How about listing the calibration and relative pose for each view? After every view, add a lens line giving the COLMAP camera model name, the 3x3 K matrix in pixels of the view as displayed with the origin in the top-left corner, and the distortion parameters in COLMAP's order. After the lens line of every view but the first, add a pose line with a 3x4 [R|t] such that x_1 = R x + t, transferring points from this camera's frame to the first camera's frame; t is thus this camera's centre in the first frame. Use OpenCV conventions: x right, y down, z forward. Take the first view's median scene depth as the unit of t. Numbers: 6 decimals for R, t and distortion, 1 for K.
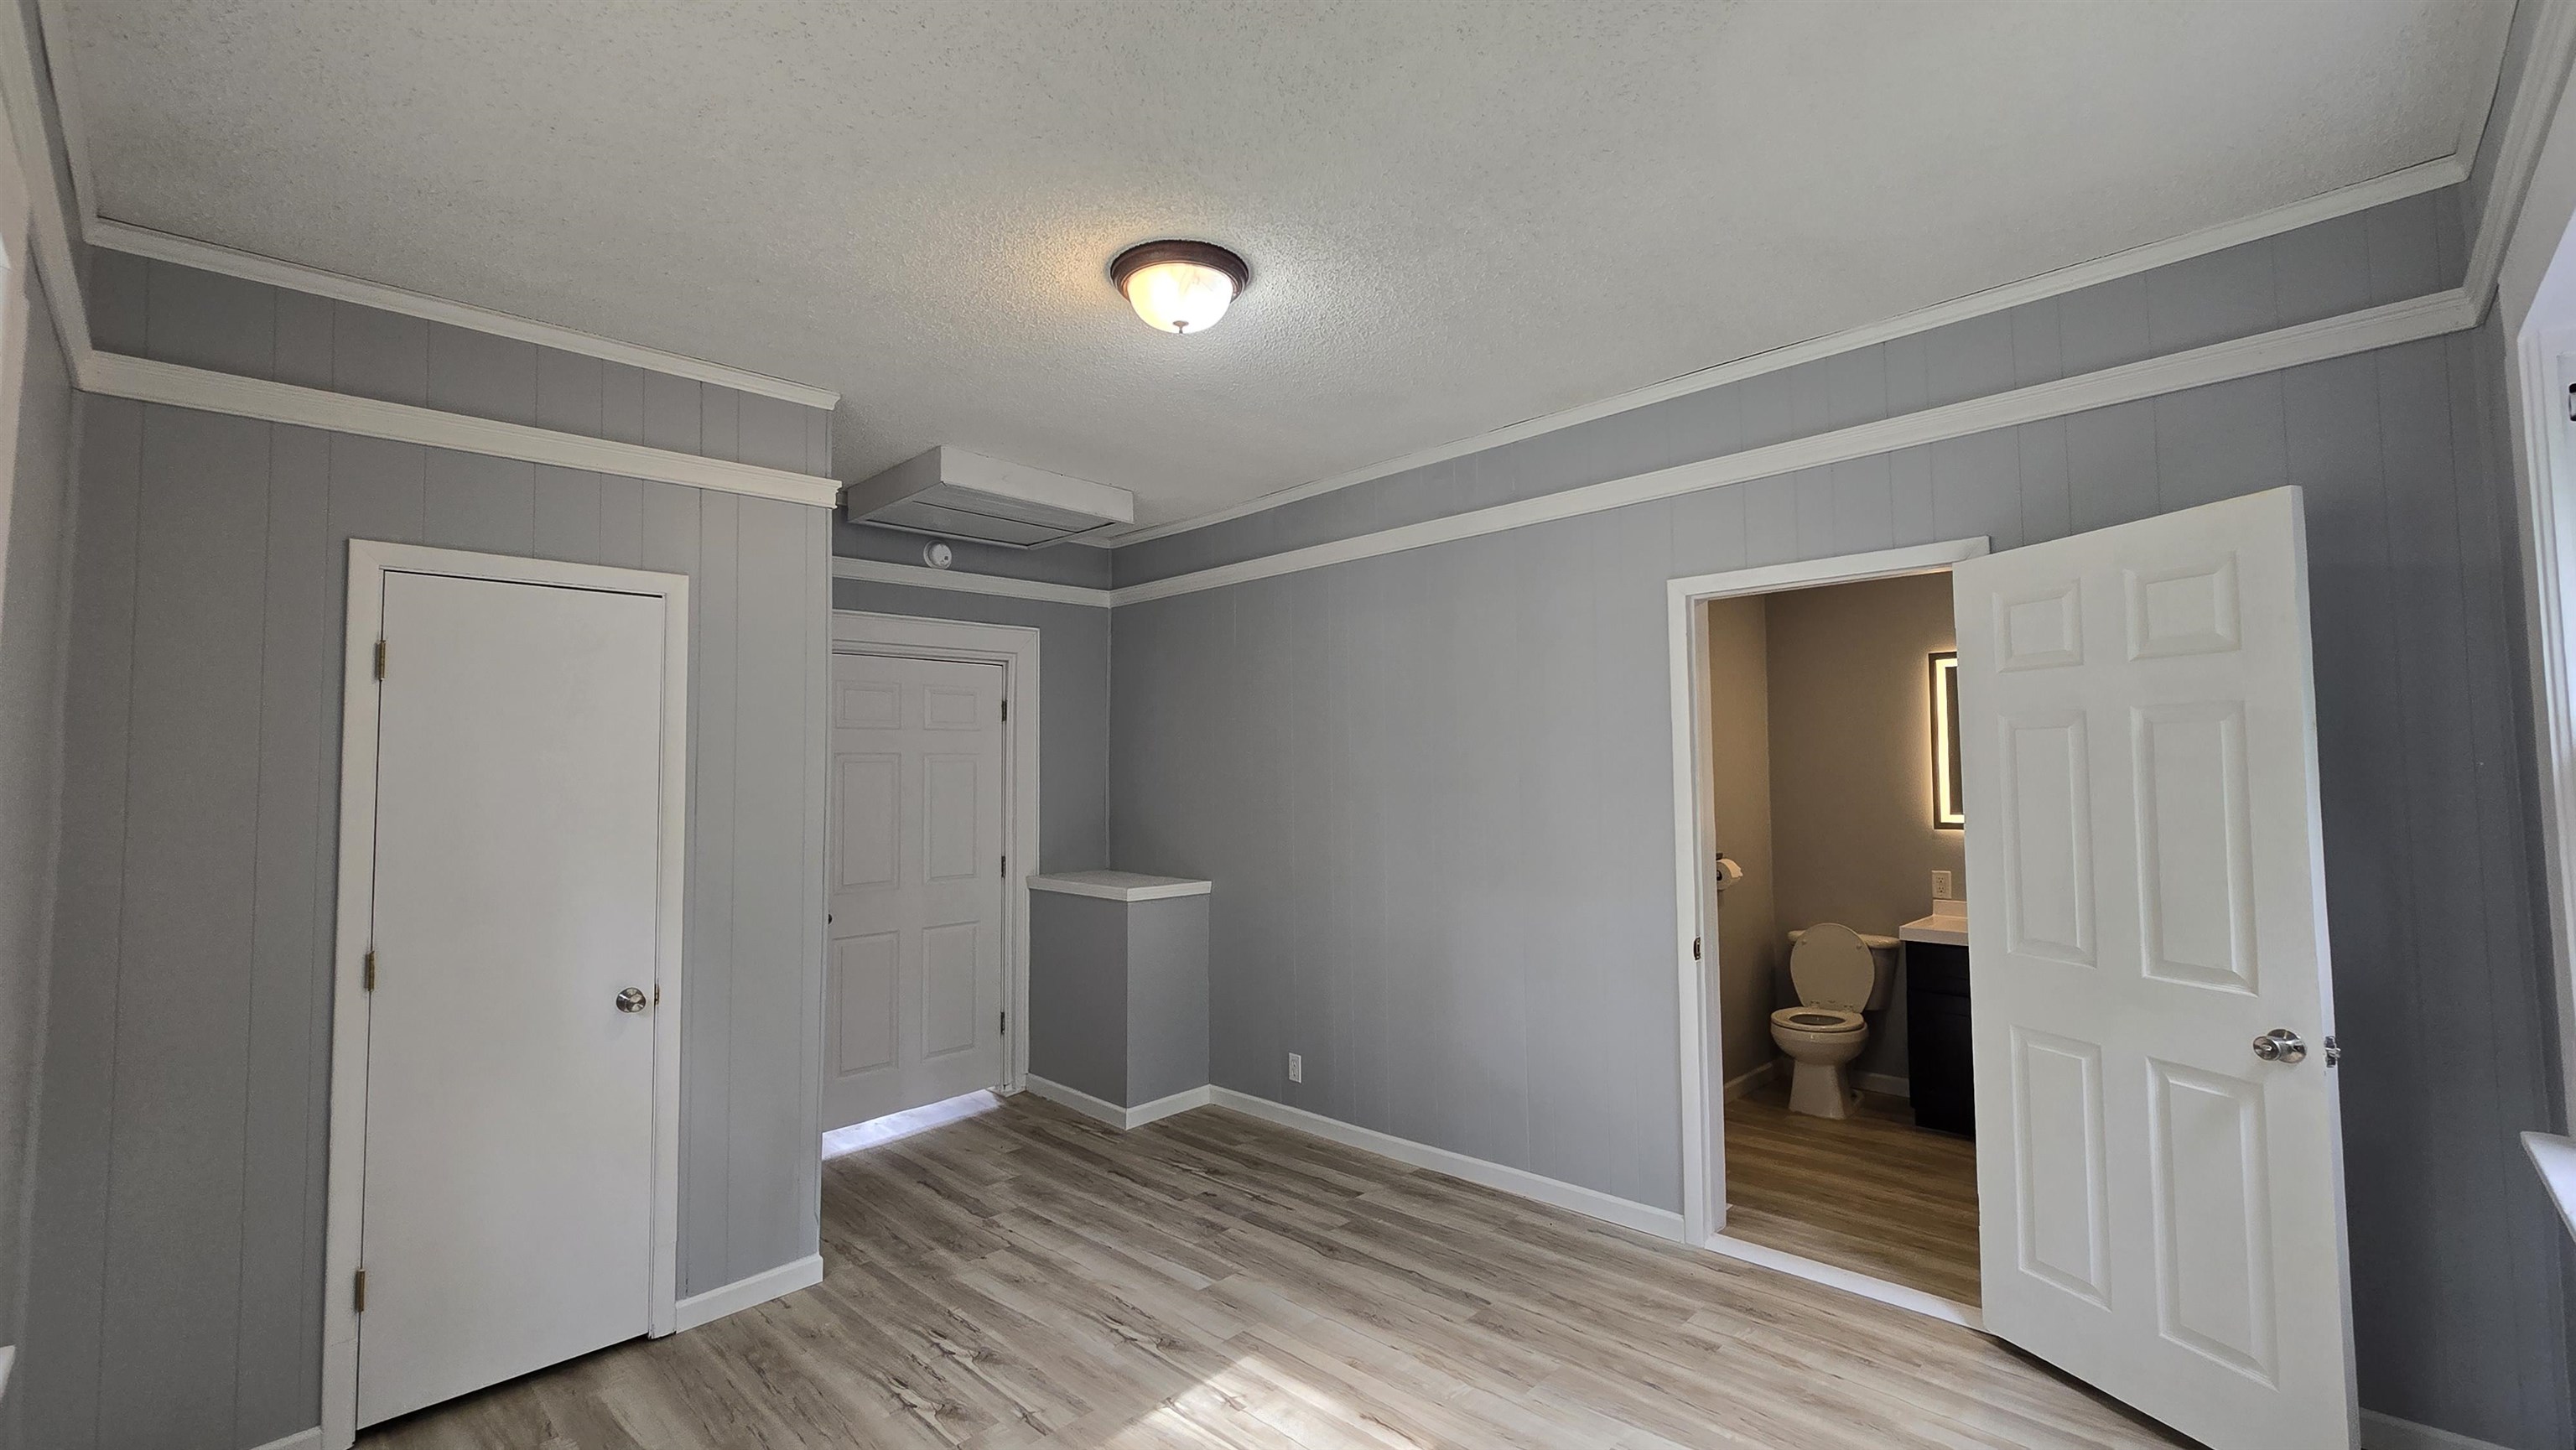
lens RADIAL K [[1056.7, 0, 1279.7], [0, 1056.7, 719.1], [0, 0, 1]] dist [-0.004055, -0.000497]
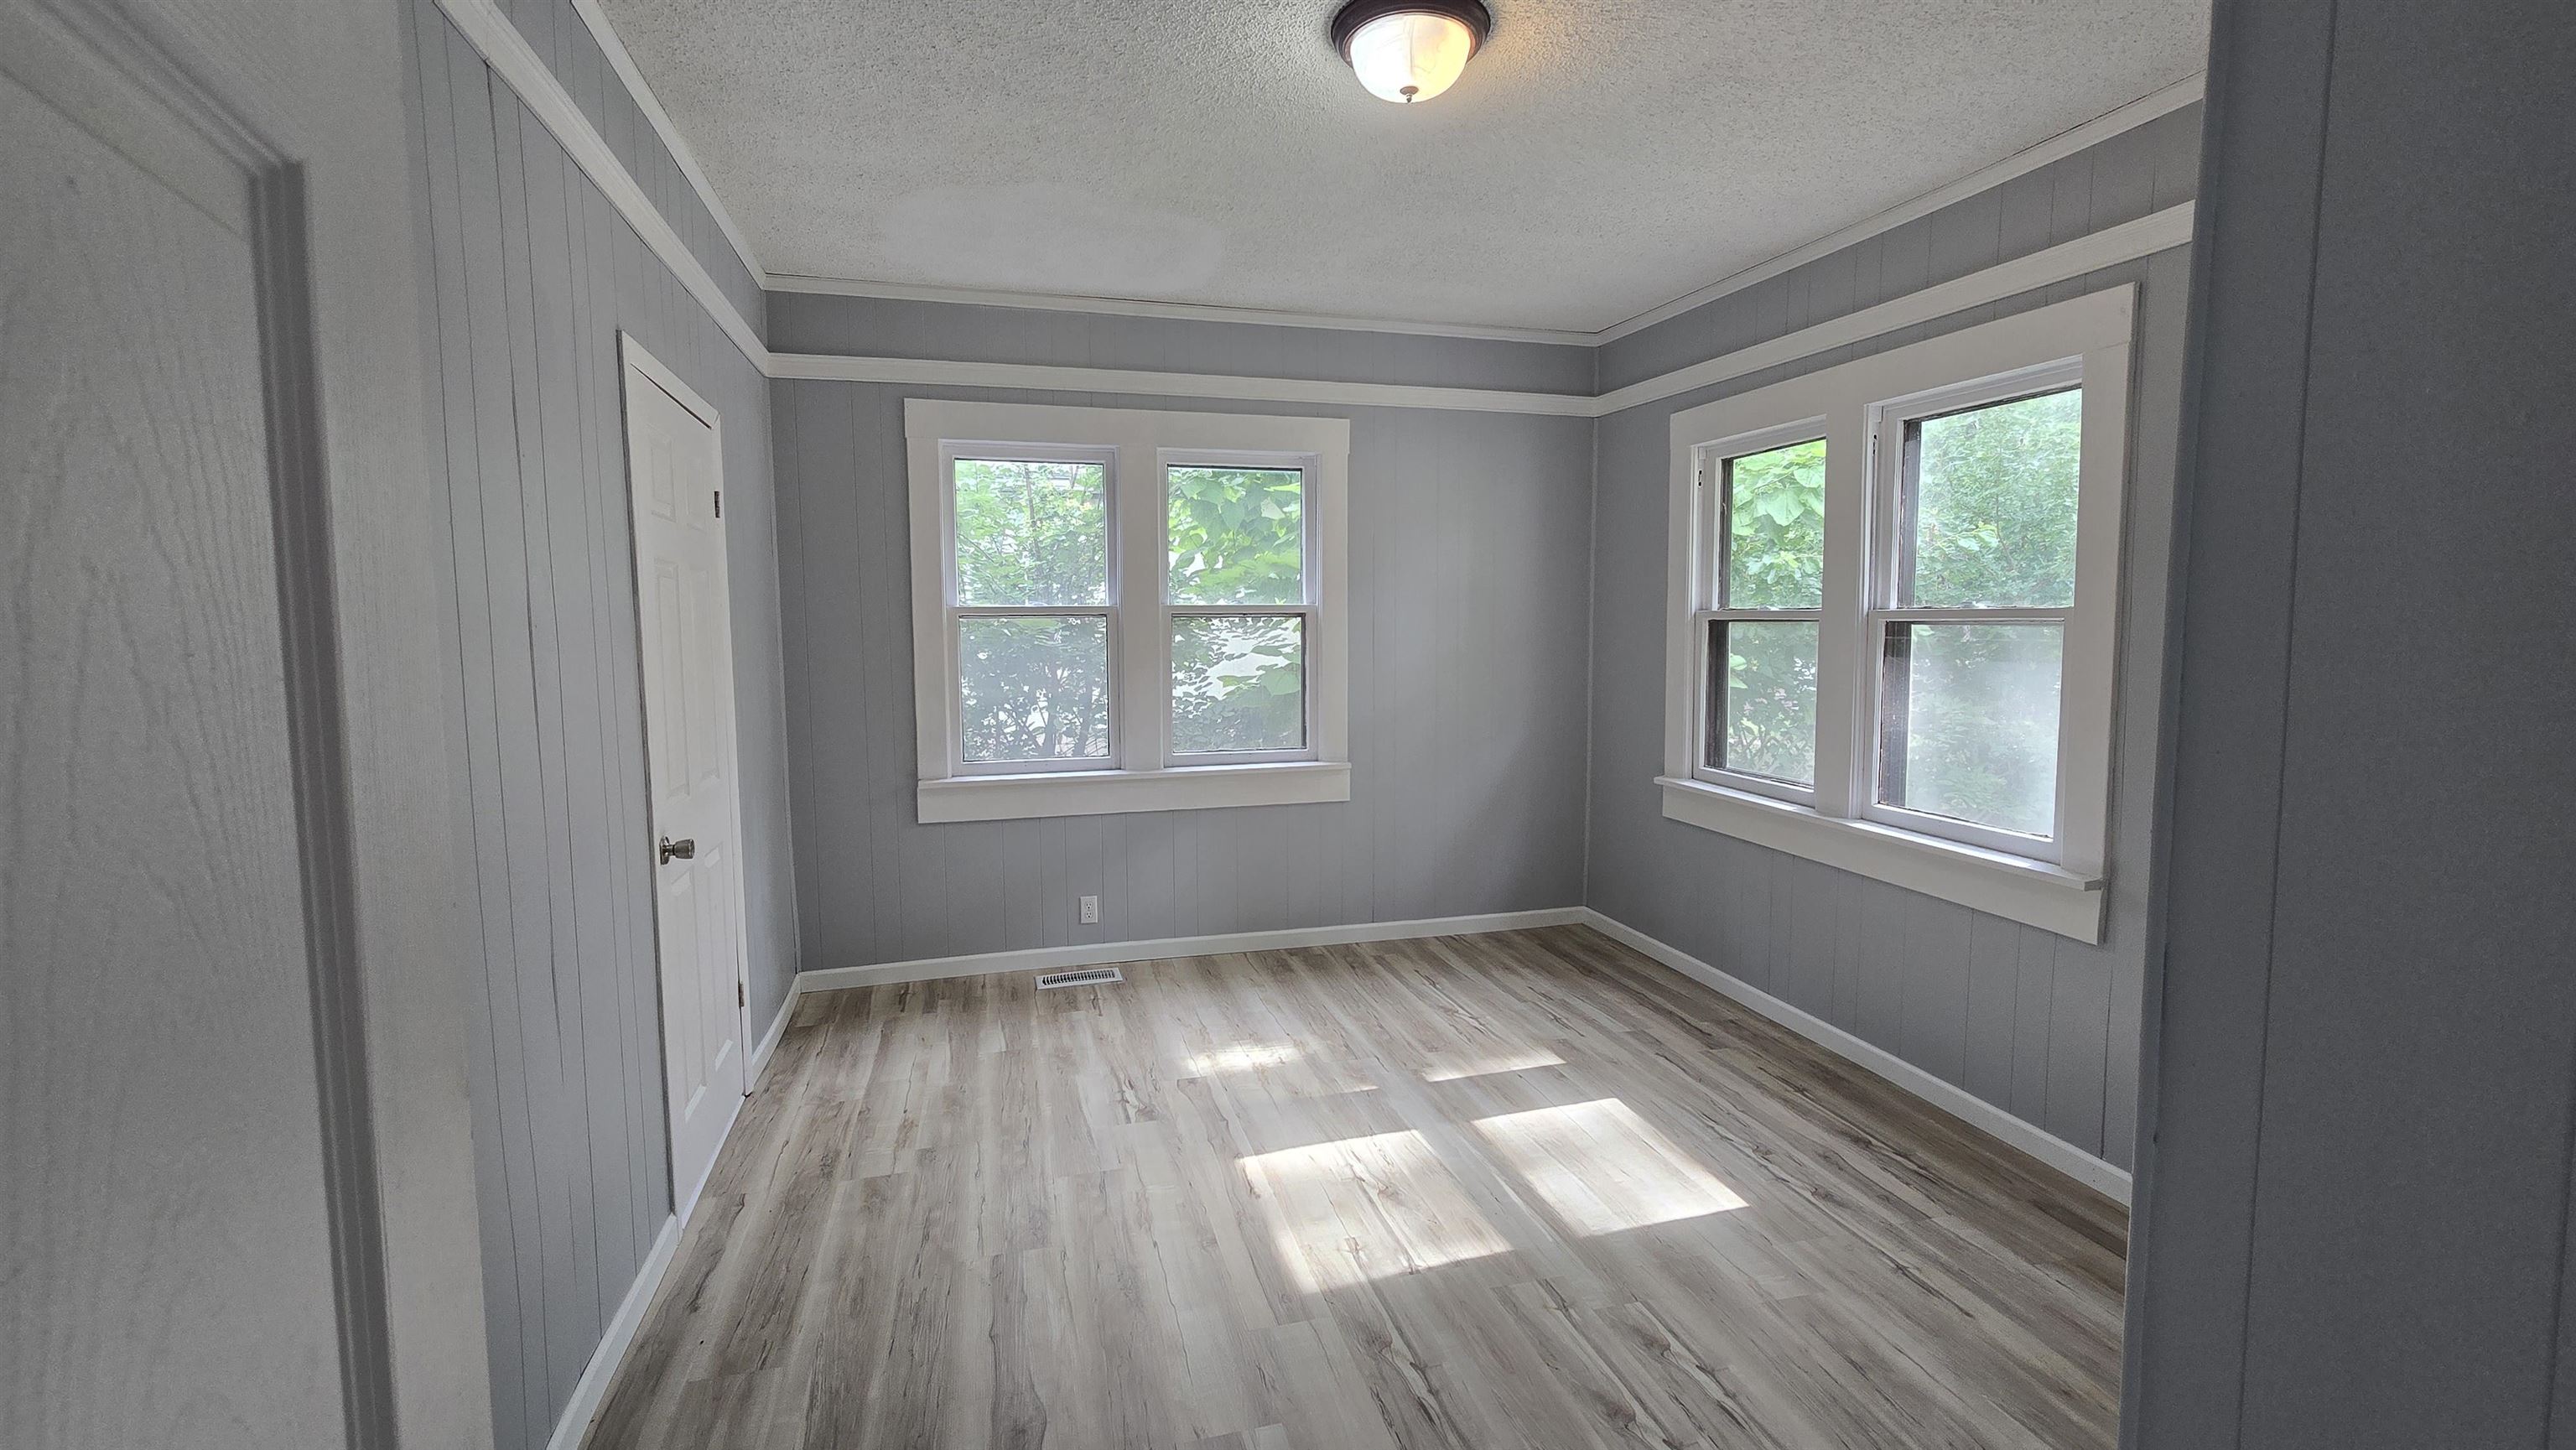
lens RADIAL K [[1056.7, 0, 1279.7], [0, 1056.7, 719.1], [0, 0, 1]] dist [-0.004055, -0.000497]
pose [[-0.864034, -0.024943, 0.502815, -0.433329], [-0.010974, 0.999468, 0.030724, 0.116492], [-0.503313, 0.021029, -0.863848, 1.739358]]
